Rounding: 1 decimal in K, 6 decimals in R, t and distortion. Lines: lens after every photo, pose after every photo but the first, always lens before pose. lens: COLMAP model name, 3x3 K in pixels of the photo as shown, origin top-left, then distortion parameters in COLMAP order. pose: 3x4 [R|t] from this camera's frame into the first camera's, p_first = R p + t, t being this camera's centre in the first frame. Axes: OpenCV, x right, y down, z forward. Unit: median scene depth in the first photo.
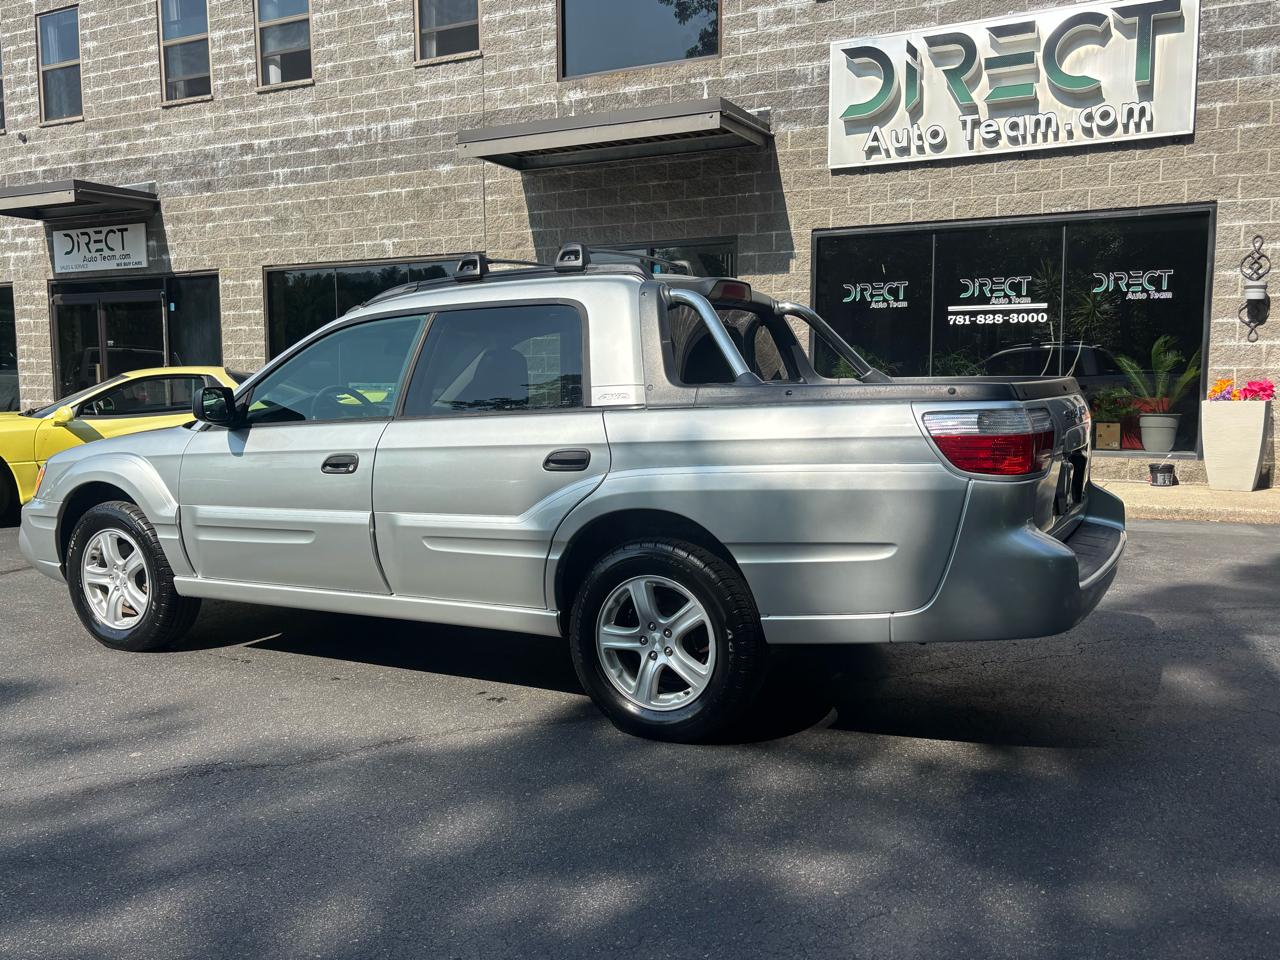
lens RADIAL K [[1091.5, 0, 658.5], [0, 1091.5, 481.5], [0, 0, 1]] dist [0.015128, 0.008892]
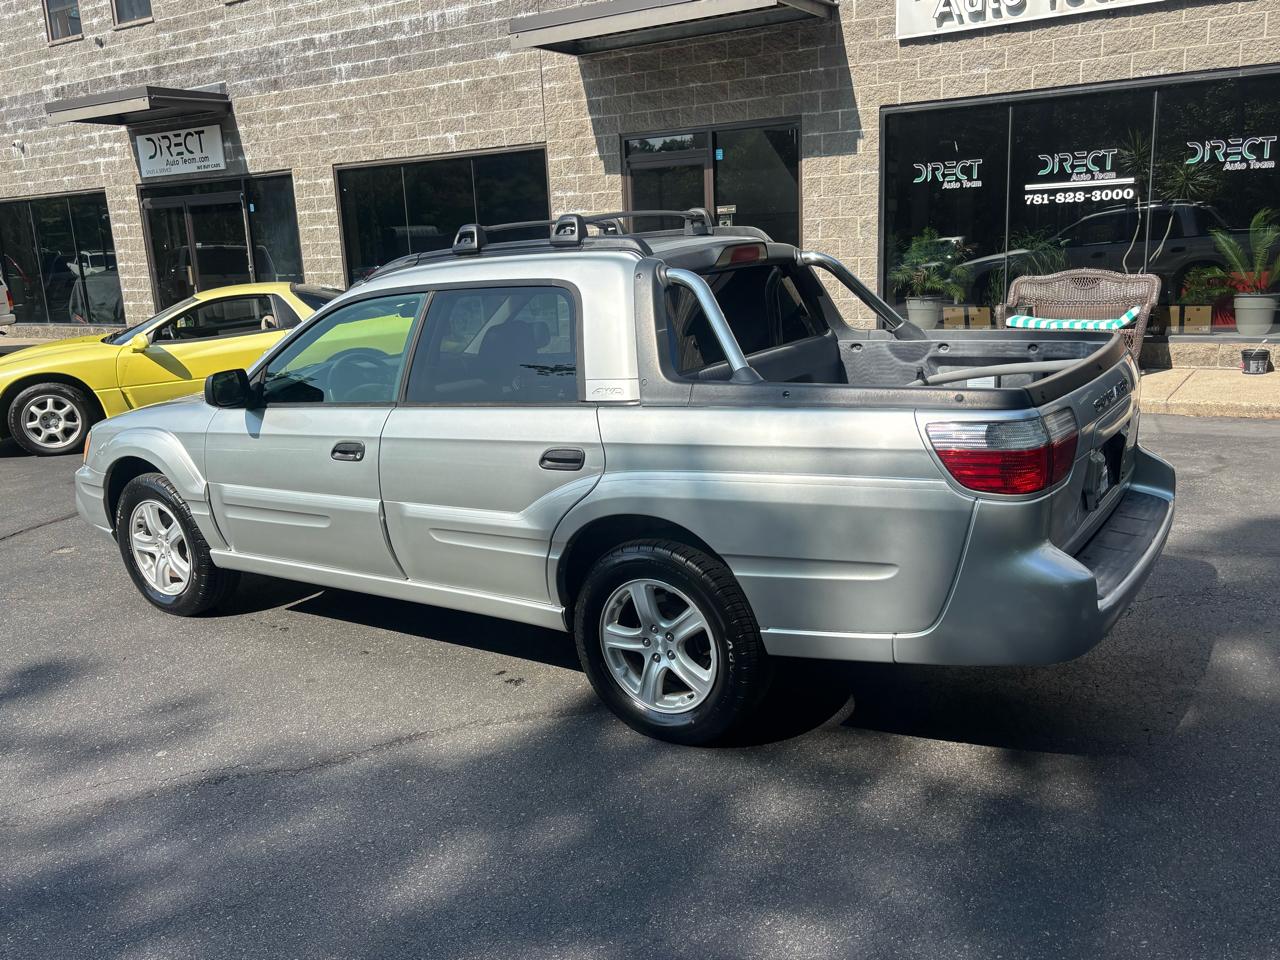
lens RADIAL K [[1067.3, 0, 648.2], [0, 1067.3, 472.2], [0, 0, 1]] dist [0.002508, 0.037223]
pose [[0.994797, -0.020169, -0.099863, 0.028651], [0.032760, 0.991477, 0.126098, -0.041694], [0.096468, -0.128713, 0.986979, 0.025946]]
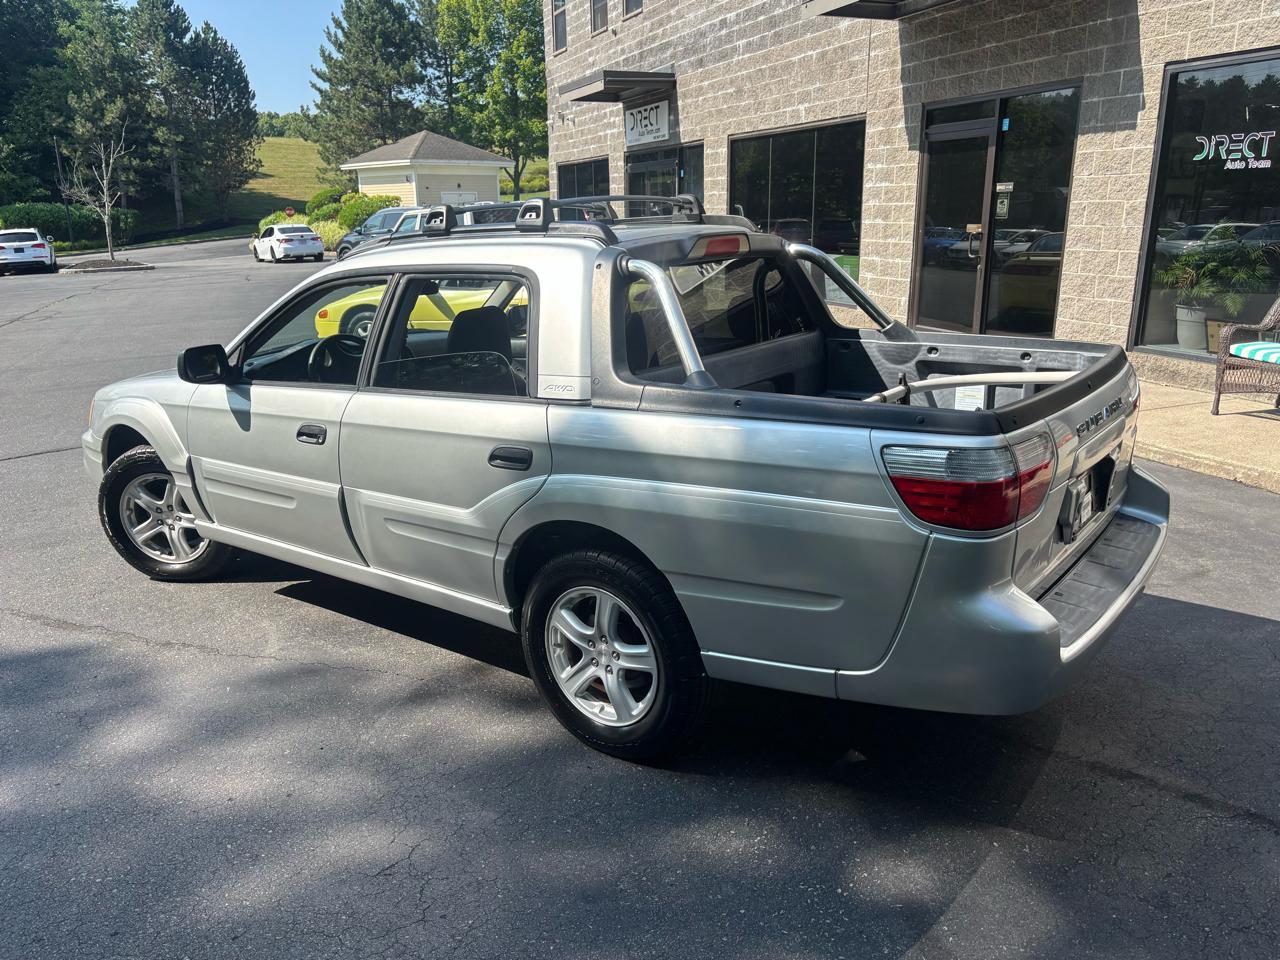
lens RADIAL K [[957.2, 0, 649.4], [0, 957.2, 477.4], [0, 0, 1]] dist [0.082549, -0.083062]
pose [[0.750528, 0.176507, -0.636830, 0.376919], [-0.058641, 0.977657, 0.201861, -0.067929], [0.658231, -0.114158, 0.744110, 0.234015]]
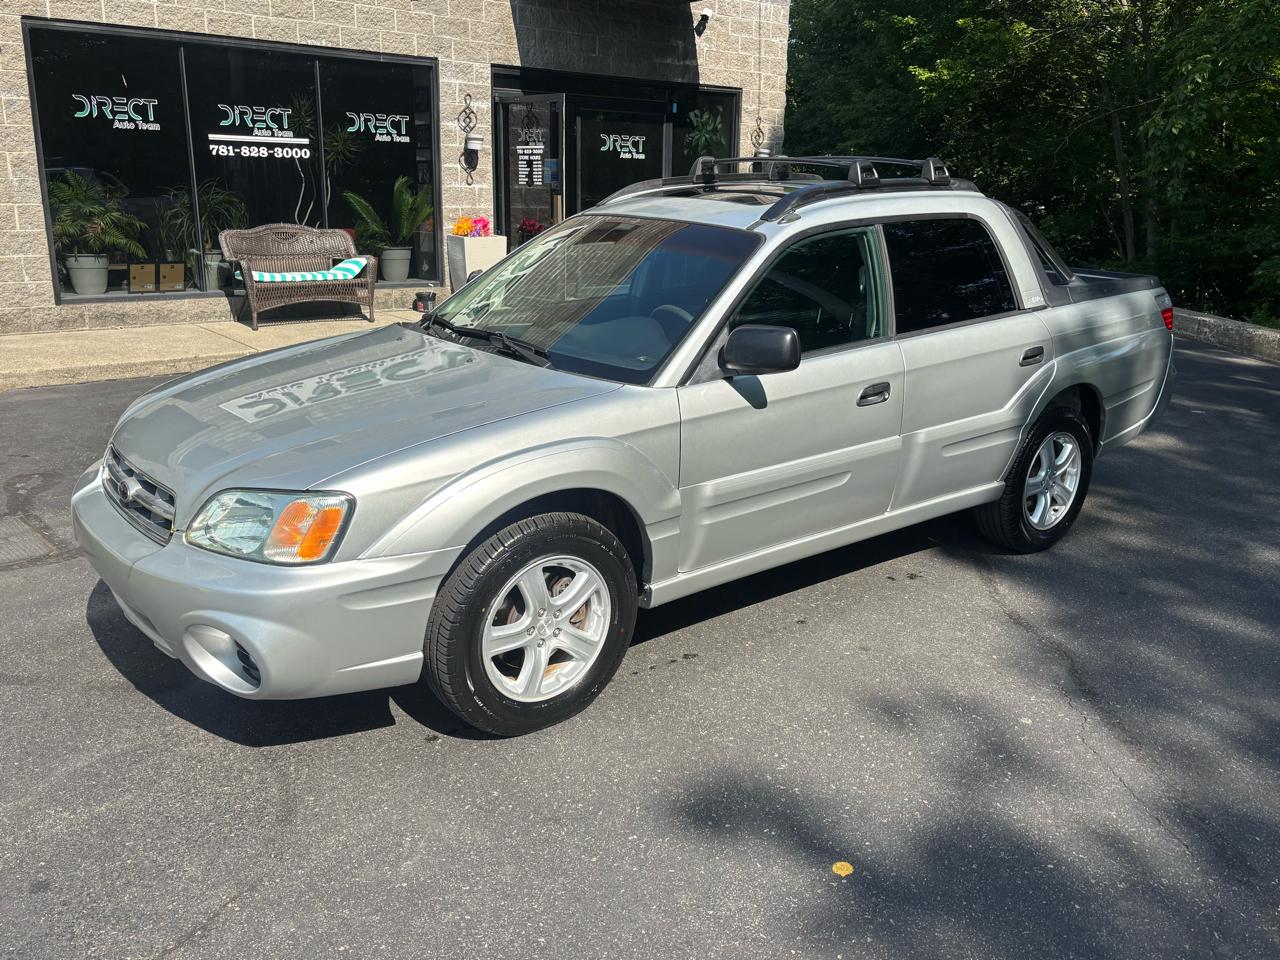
lens RADIAL K [[1067.3, 0, 648.2], [0, 1067.3, 472.2], [0, 0, 1]] dist [0.002508, 0.037223]
pose [[0.390848, -0.231812, 0.890786, -0.454633], [0.064857, 0.972298, 0.224567, -0.063785], [-0.918167, -0.029998, 0.395056, 0.307936]]
